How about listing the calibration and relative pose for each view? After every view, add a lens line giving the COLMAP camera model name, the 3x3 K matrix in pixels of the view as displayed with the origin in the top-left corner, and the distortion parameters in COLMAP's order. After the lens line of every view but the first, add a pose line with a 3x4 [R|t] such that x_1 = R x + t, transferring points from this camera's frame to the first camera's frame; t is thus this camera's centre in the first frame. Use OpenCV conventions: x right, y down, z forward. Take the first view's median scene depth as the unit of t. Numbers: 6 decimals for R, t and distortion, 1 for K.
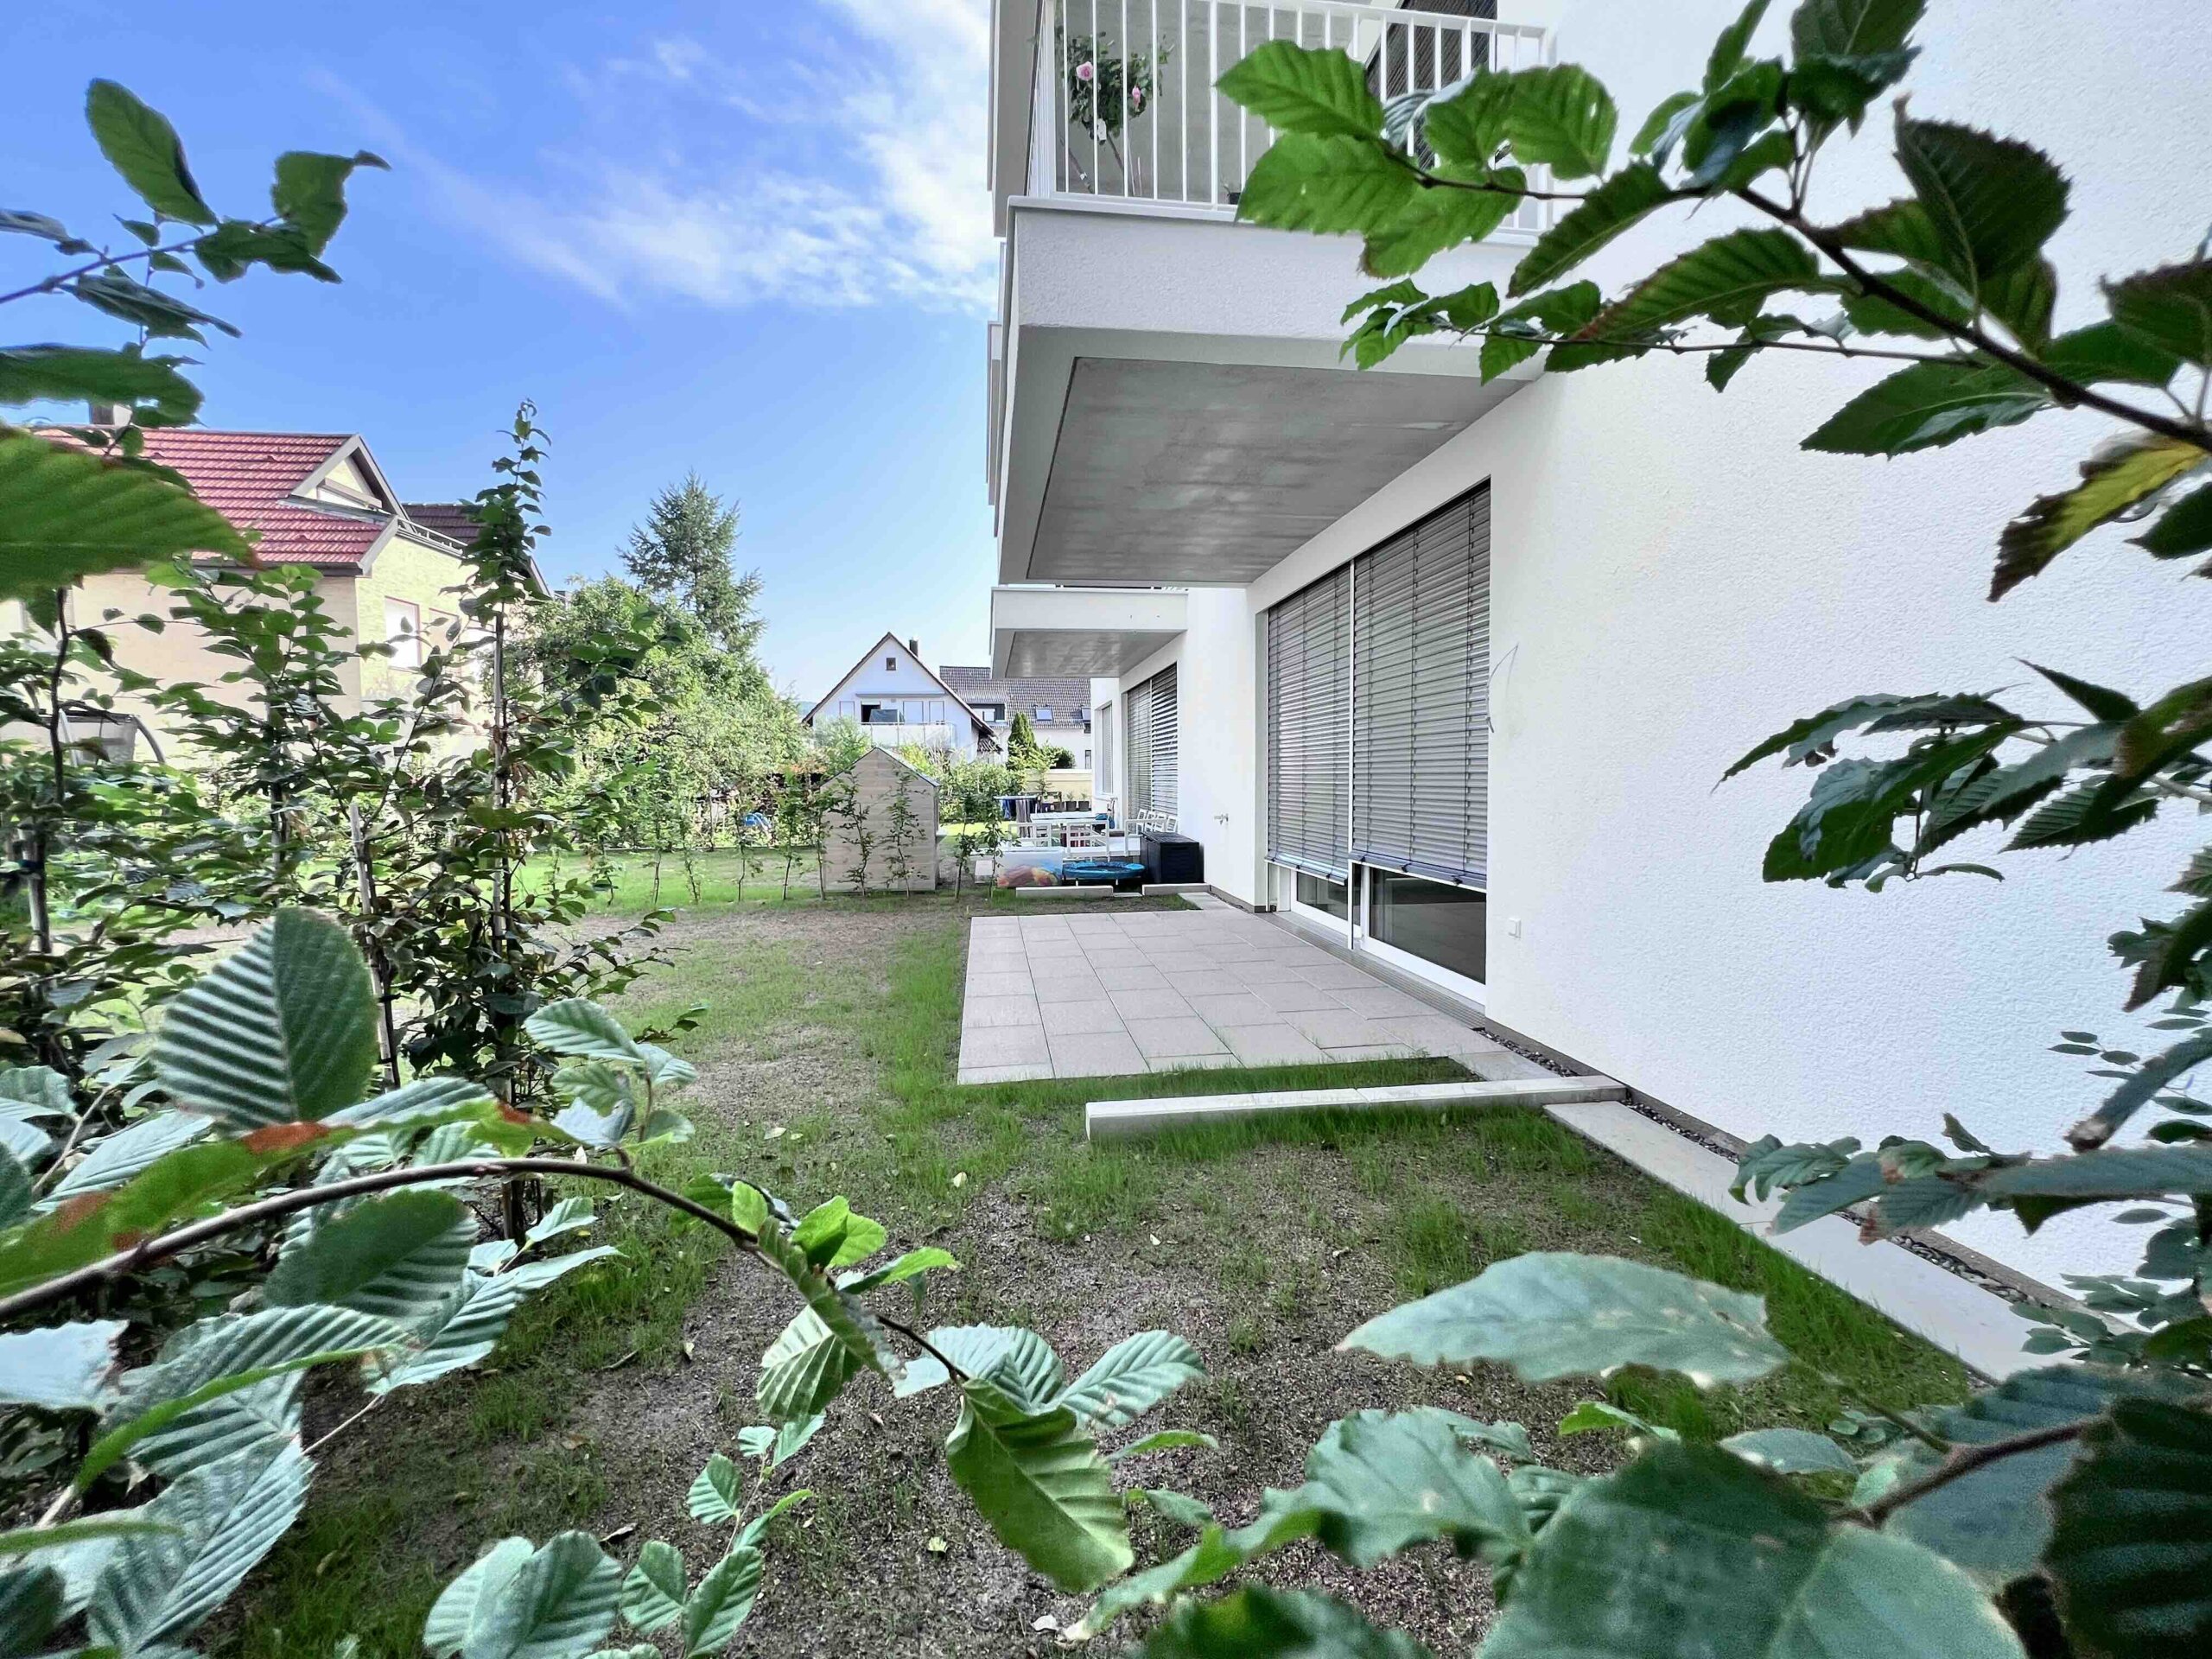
lens RADIAL K [[892.2, 0, 1108.1], [0, 892.2, 829.3], [0, 0, 1]] dist [-0.001831, -0.000034]
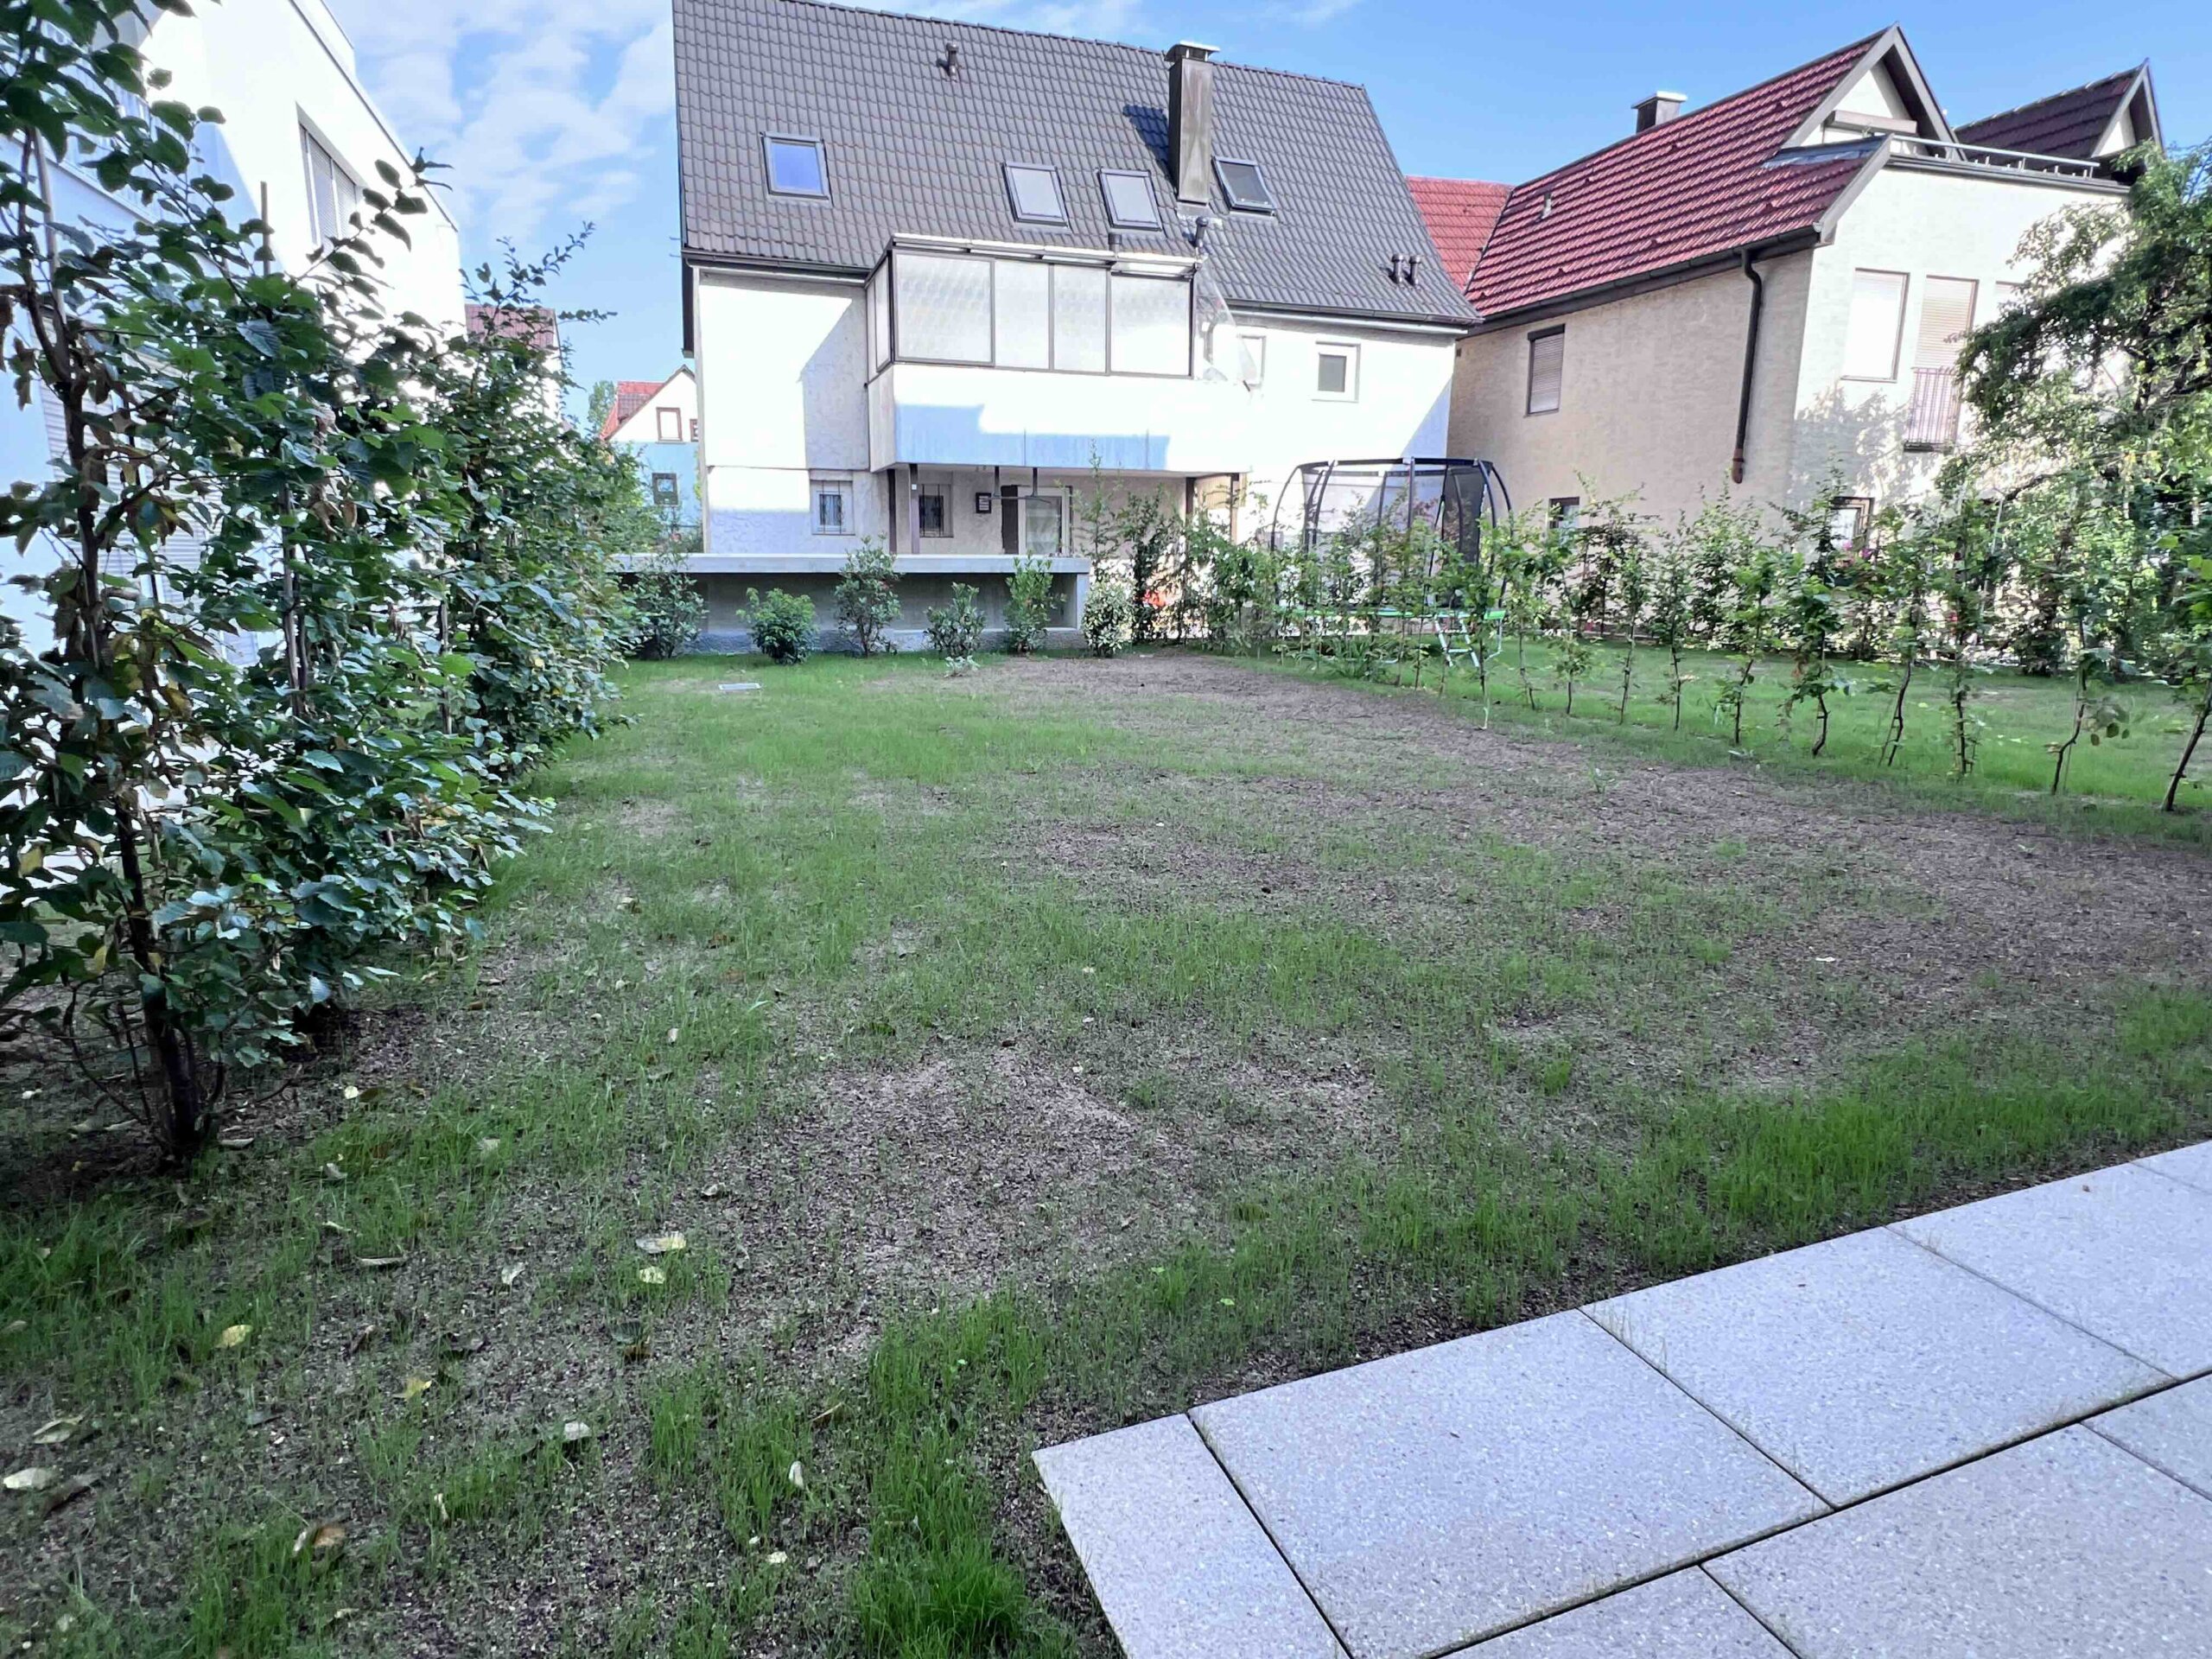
lens RADIAL K [[1206.8, 0, 1114.0], [0, 1206.8, 826.5], [0, 0, 1]] dist [-0.007786, -0.001267]
pose [[0.217101, 0.221485, -0.950690, 0.039153], [-0.068656, 0.974972, 0.211464, 0.001524], [0.973732, 0.019361, 0.226873, 0.232249]]
